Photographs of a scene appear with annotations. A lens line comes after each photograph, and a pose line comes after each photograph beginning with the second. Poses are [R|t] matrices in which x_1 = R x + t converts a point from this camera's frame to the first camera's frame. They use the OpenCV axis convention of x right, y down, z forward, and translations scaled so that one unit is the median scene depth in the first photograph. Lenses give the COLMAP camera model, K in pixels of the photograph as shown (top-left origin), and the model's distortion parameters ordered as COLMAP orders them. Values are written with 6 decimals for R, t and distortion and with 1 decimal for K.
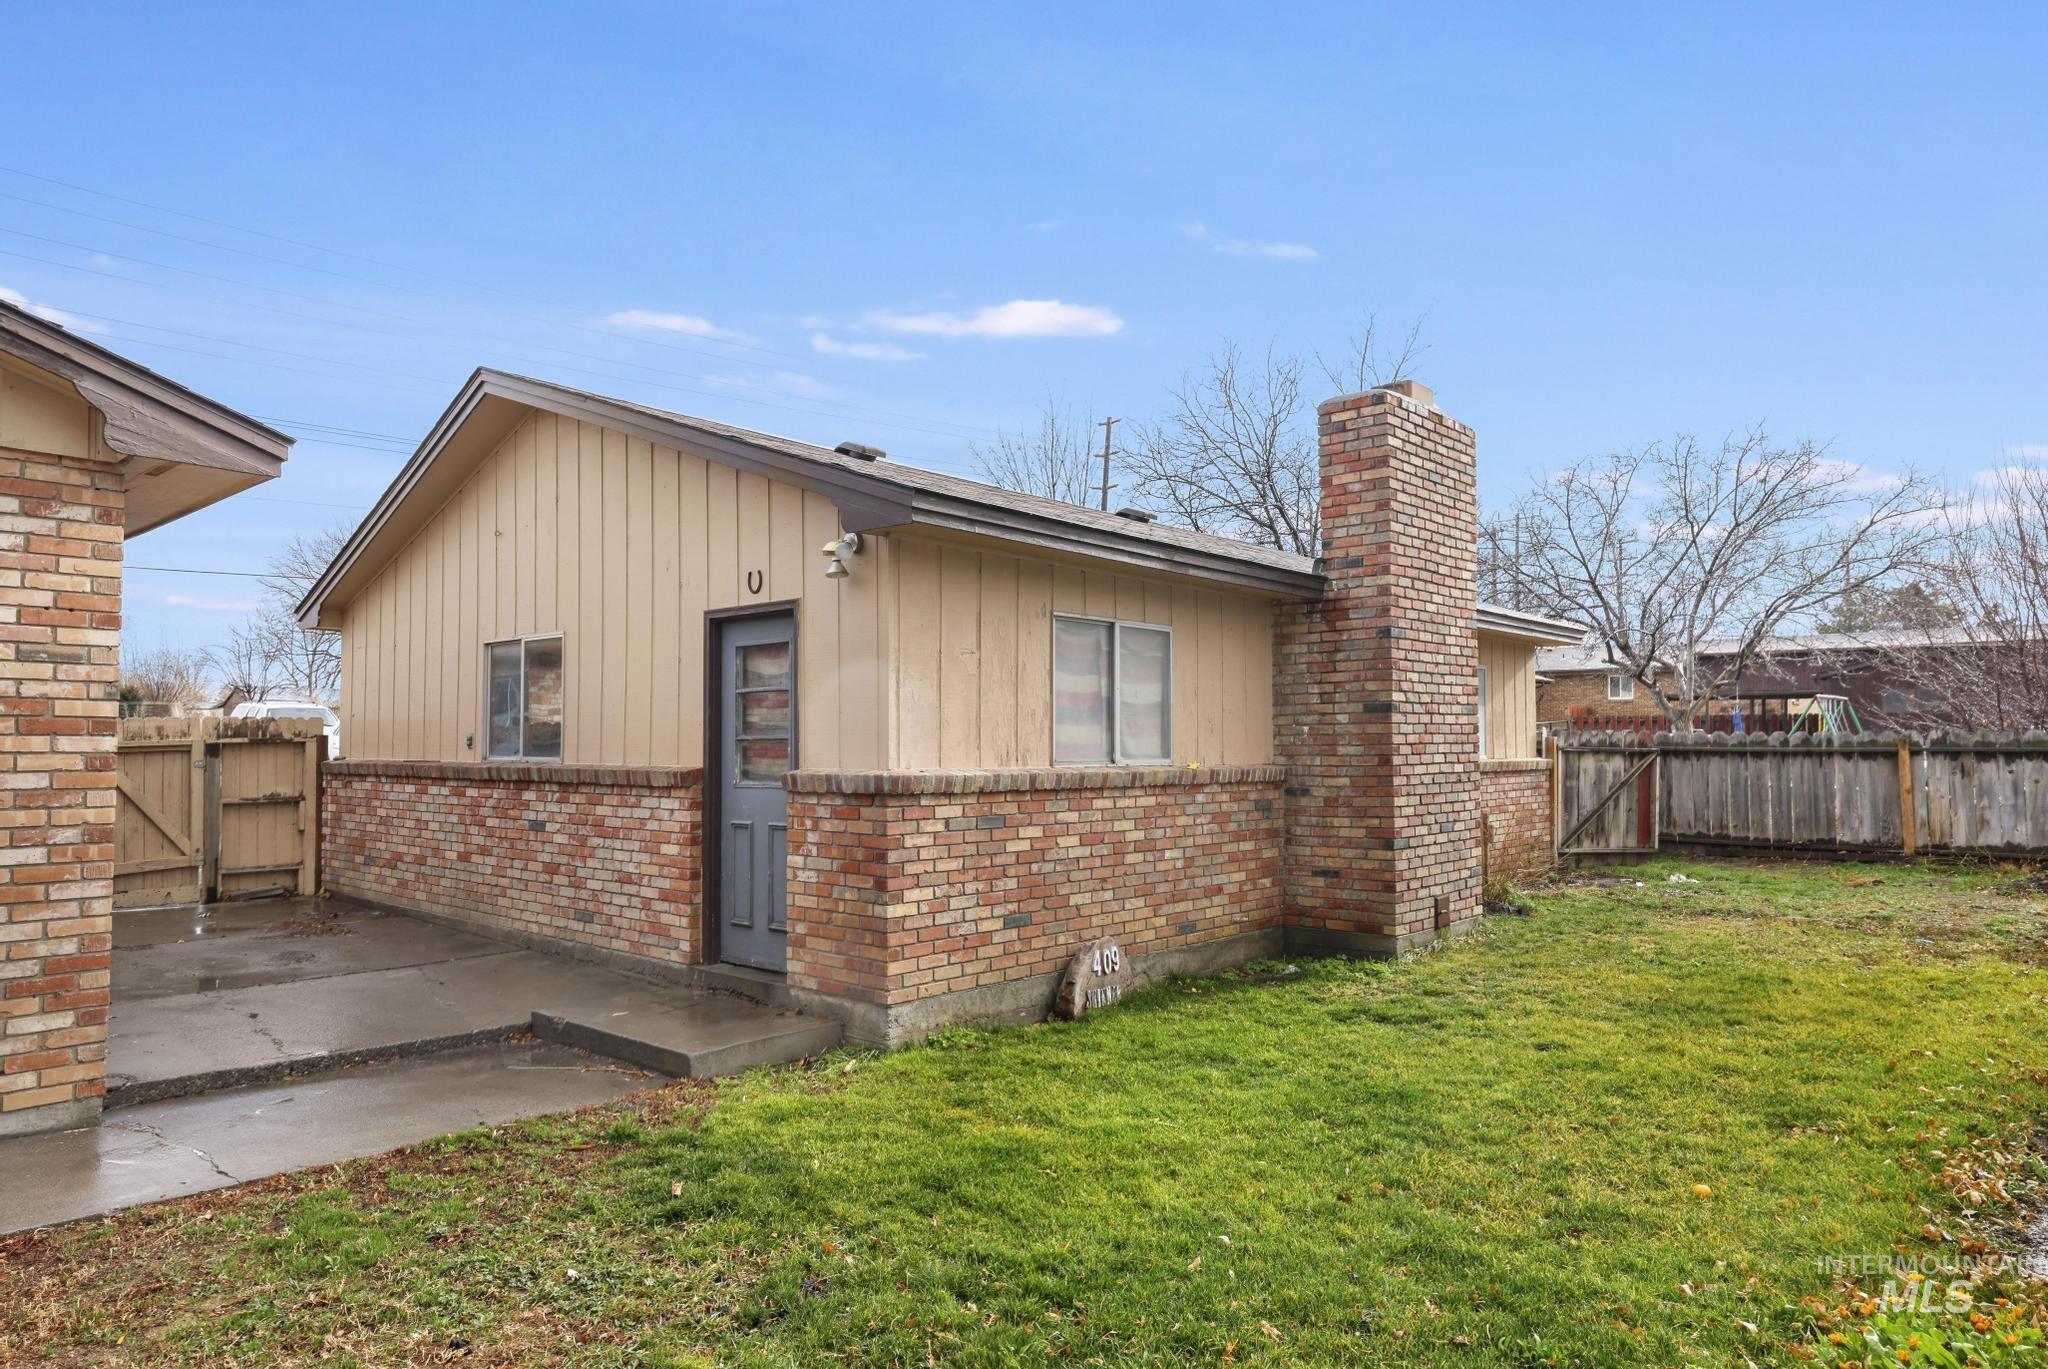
lens RADIAL K [[1233.3, 0, 1030.7], [0, 1233.3, 740.4], [0, 0, 1]] dist [-0.005787, -0.001489]
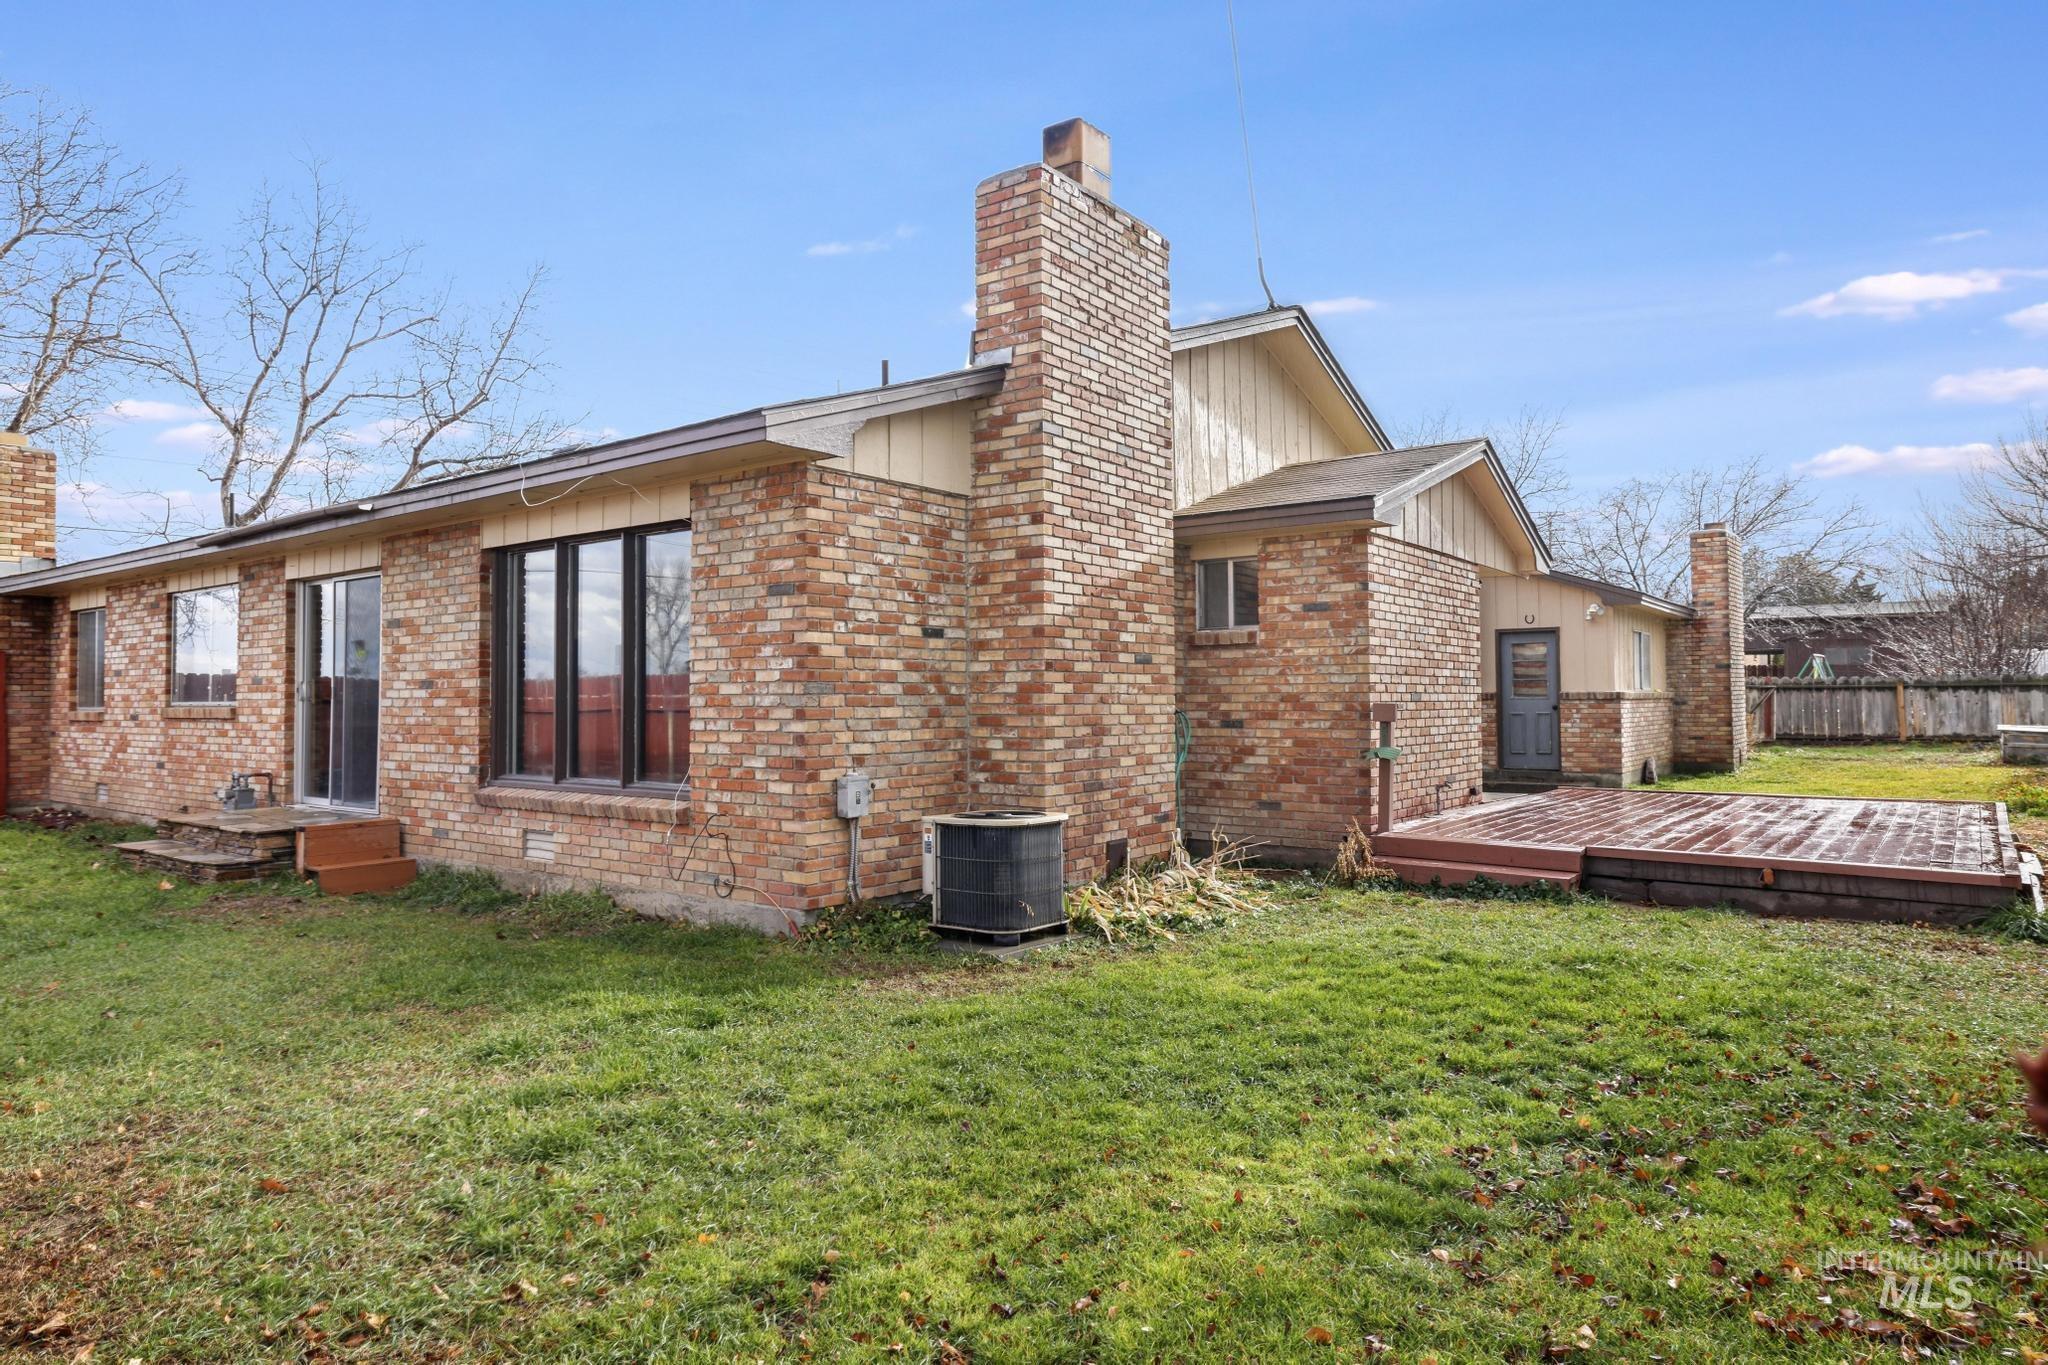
lens RADIAL K [[1233.3, 0, 1023.2], [0, 1233.3, 681.2], [0, 0, 1]] dist [-0.005787, -0.001489]
pose [[0.997064, -0.005455, 0.076383, -0.829034], [0.006195, 0.999936, -0.009444, 0.010793], [-0.076327, 0.009890, 0.997034, -0.834065]]
